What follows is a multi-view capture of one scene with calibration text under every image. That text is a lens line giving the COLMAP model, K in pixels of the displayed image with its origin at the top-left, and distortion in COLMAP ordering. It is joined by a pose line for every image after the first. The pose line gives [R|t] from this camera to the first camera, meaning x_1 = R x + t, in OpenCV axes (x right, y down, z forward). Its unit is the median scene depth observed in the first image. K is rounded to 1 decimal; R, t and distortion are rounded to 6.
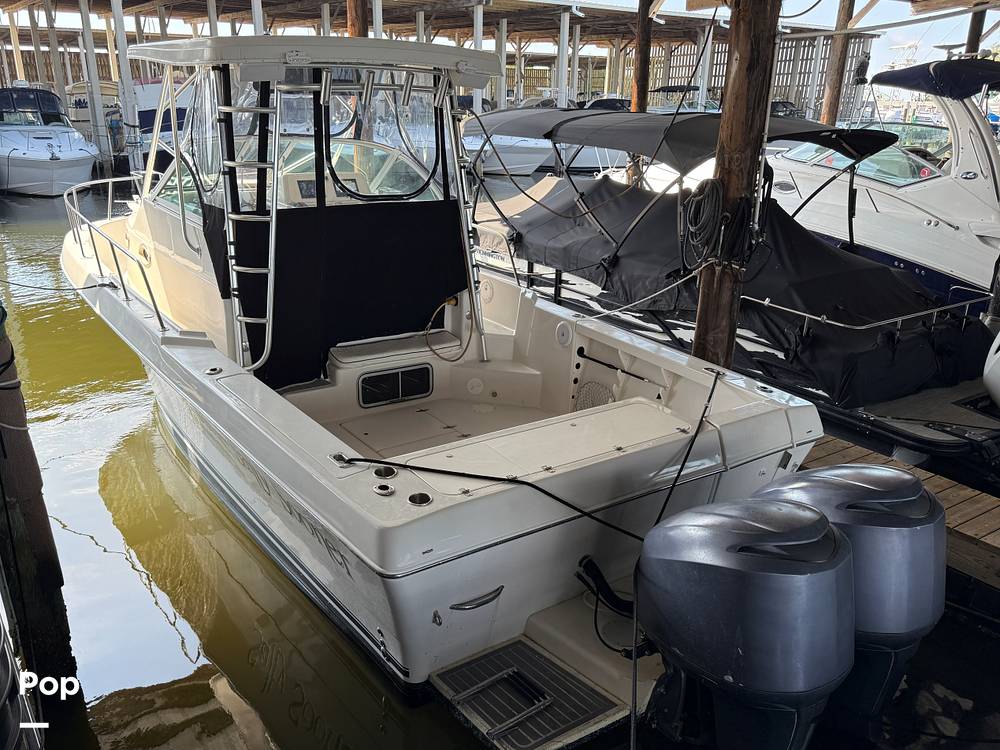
lens RADIAL K [[732.8, 0, 500.0], [0, 732.8, 375.0], [0, 0, 1]] dist [-0.002086, -0.000167]
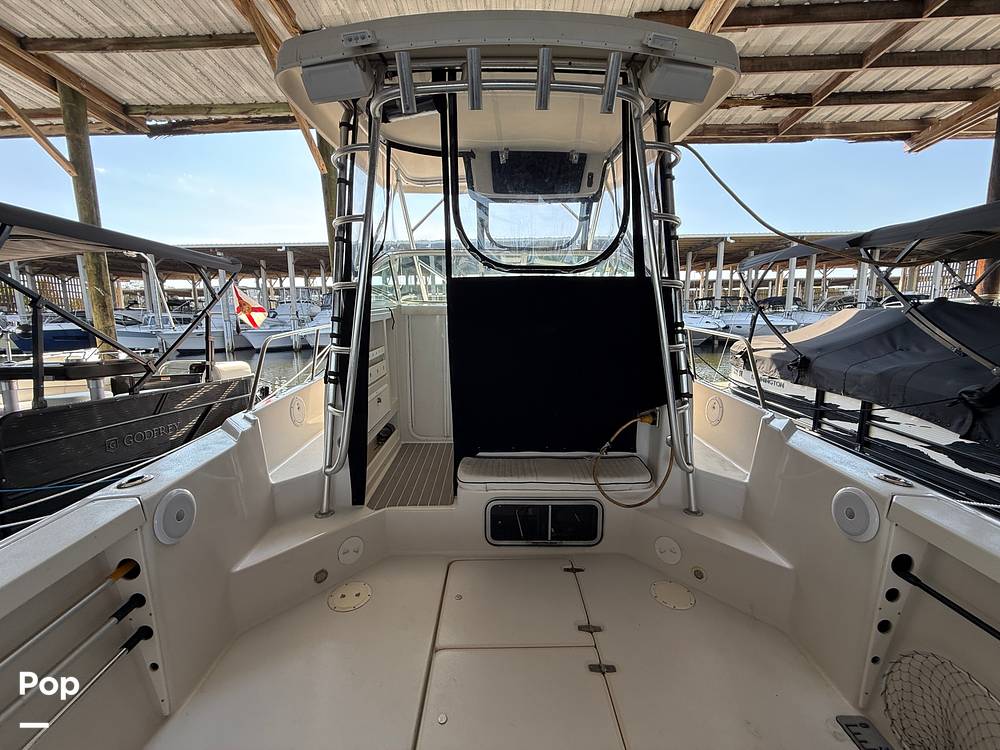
lens RADIAL K [[400.6, 0, 500.0], [0, 400.6, 375.0], [0, 0, 1]] dist [0.012990, -0.000046]
pose [[0.800631, 0.050463, -0.597029, 0.054122], [-0.154872, 0.980013, -0.124853, -0.071691], [0.578796, 0.192424, 0.792444, 0.614525]]
